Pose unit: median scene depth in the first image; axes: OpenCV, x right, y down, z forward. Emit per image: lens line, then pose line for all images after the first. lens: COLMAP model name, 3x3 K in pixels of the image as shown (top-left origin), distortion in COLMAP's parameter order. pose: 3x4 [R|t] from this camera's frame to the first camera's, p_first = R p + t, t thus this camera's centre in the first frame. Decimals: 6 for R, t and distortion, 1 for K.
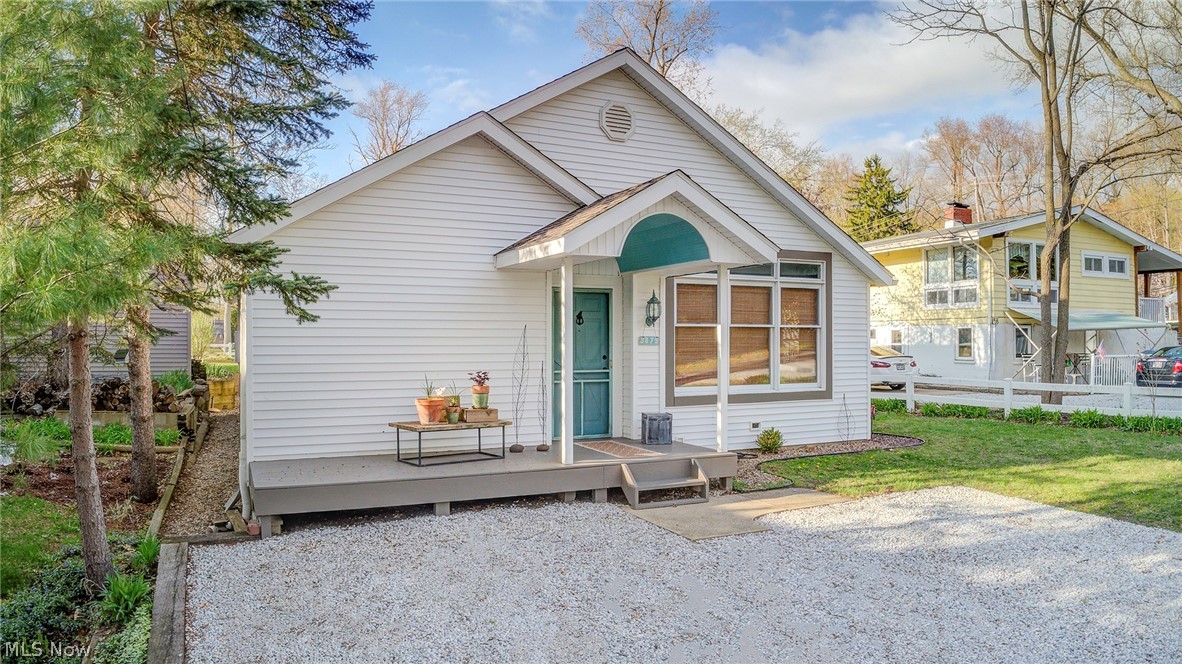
lens RADIAL K [[766.8, 0, 589.2], [0, 766.8, 326.2], [0, 0, 1]] dist [-0.125644, -0.009061]
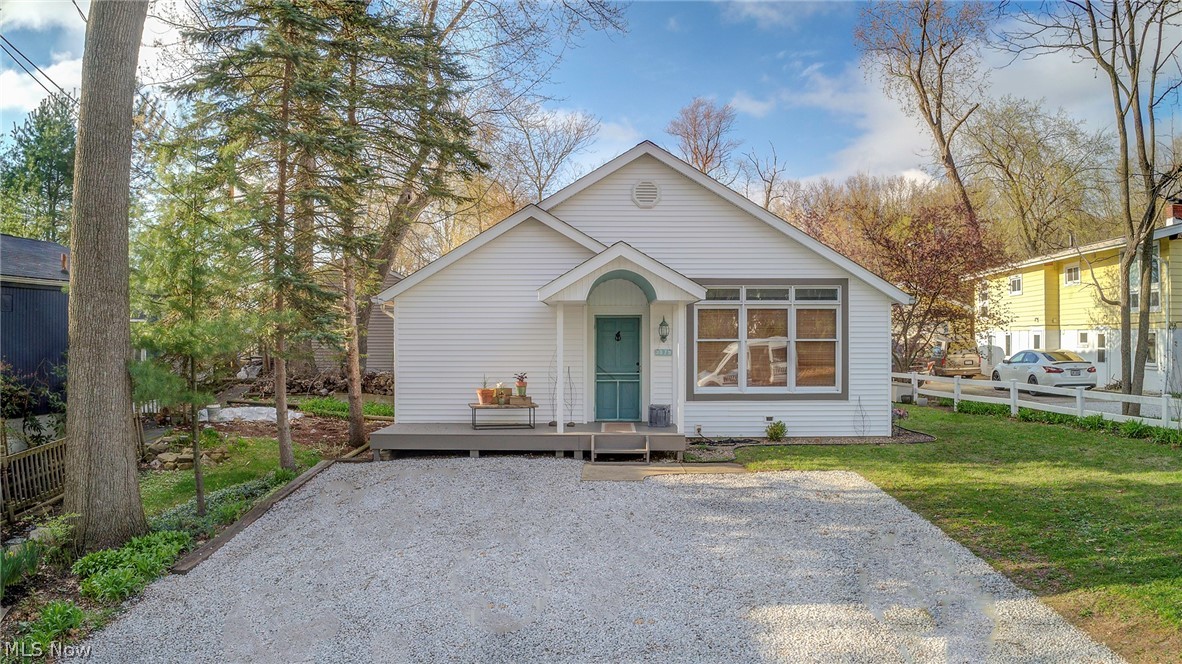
lens RADIAL K [[766.8, 0, 616.6], [0, 766.8, 329.2], [0, 0, 1]] dist [-0.125644, -0.009061]
pose [[0.907240, -0.004227, -0.420593, 0.528048], [0.008257, 0.999936, 0.007760, -0.031377], [0.420533, -0.010513, 0.907216, -0.262625]]
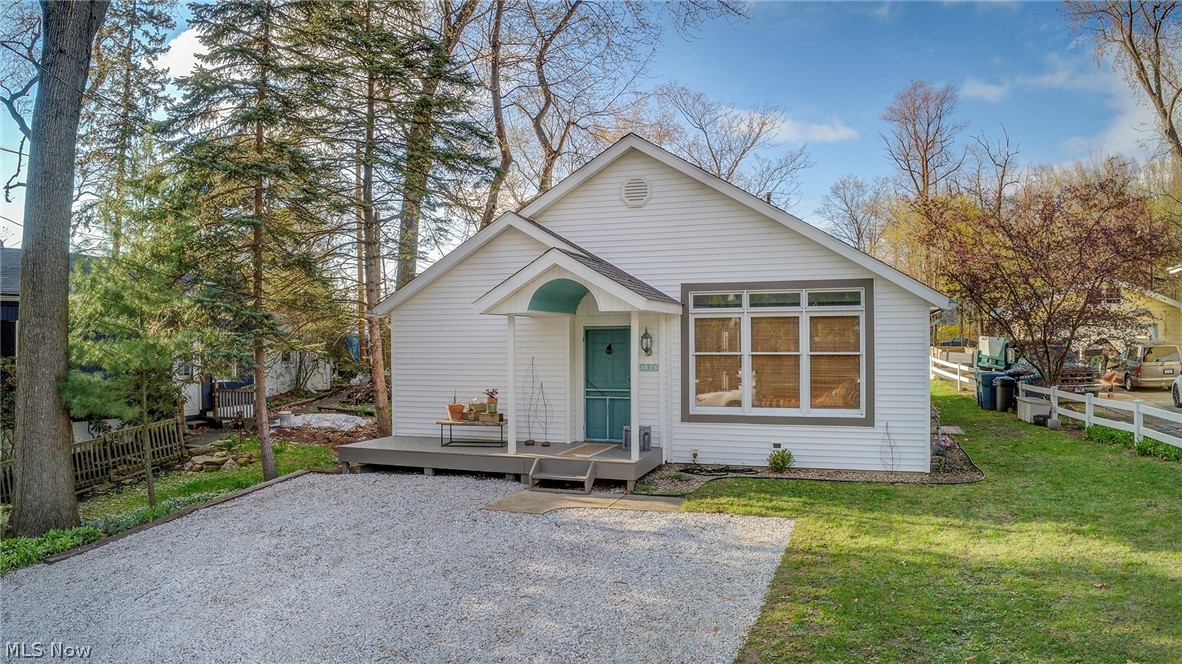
lens RADIAL K [[766.8, 0, 611.8], [0, 766.8, 314.8], [0, 0, 1]] dist [-0.125644, -0.009061]
pose [[0.729623, -0.026206, -0.683347, 0.799717], [0.017041, 0.999652, -0.020142, -0.038423], [0.683637, 0.003051, 0.729816, 0.048669]]
